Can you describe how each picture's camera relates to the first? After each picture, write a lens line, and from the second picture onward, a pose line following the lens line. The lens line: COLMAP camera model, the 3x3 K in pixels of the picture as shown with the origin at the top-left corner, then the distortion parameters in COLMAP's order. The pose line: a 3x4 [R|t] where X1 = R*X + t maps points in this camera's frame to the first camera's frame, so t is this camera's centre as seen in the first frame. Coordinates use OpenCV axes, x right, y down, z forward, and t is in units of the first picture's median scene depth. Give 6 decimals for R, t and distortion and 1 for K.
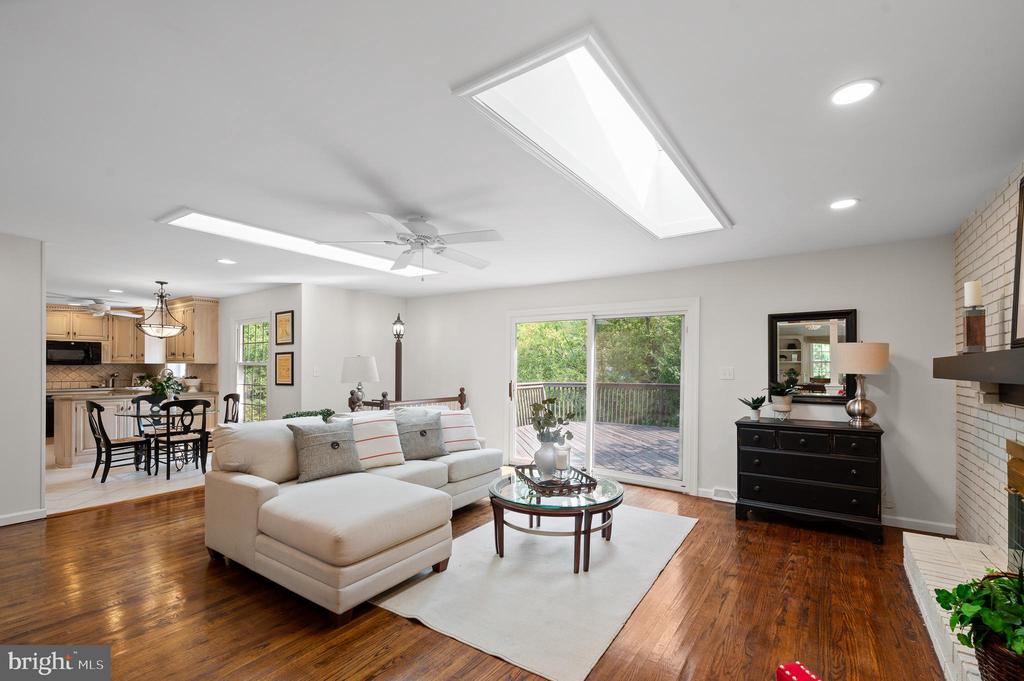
lens RADIAL K [[446.4, 0, 523.1], [0, 446.4, 365.7], [0, 0, 1]] dist [0.011944, 0.000167]
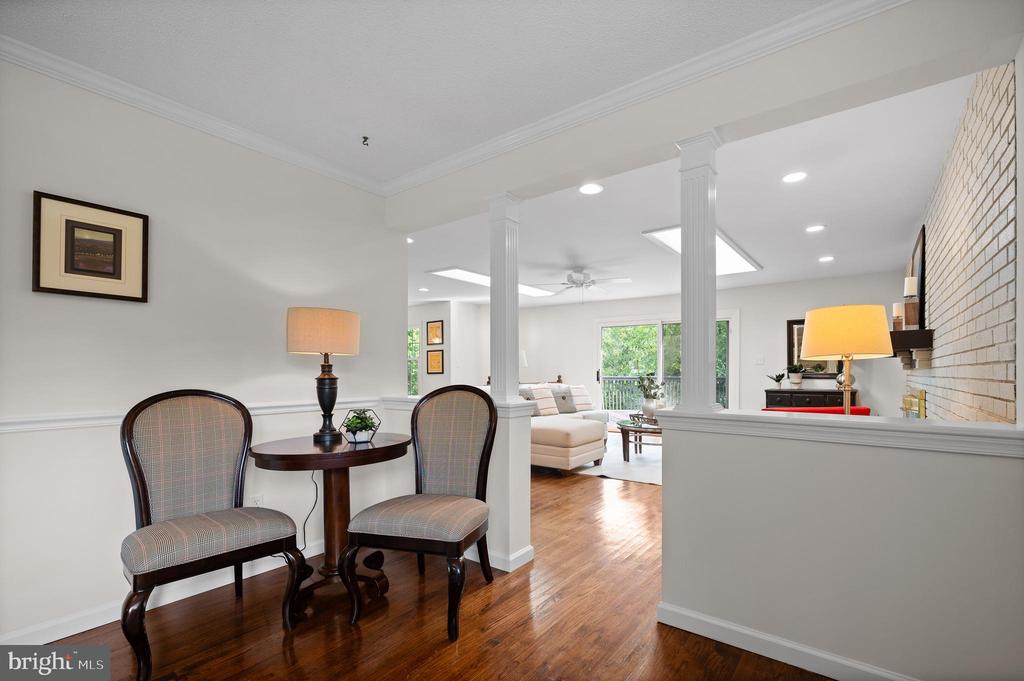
lens RADIAL K [[446.4, 0, 530.1], [0, 446.4, 370.8], [0, 0, 1]] dist [0.011944, 0.000167]
pose [[0.999043, -0.006580, -0.043238, -0.268470], [0.006829, 0.999961, 0.005604, 0.044035], [0.043199, -0.005894, 0.999049, -0.579960]]
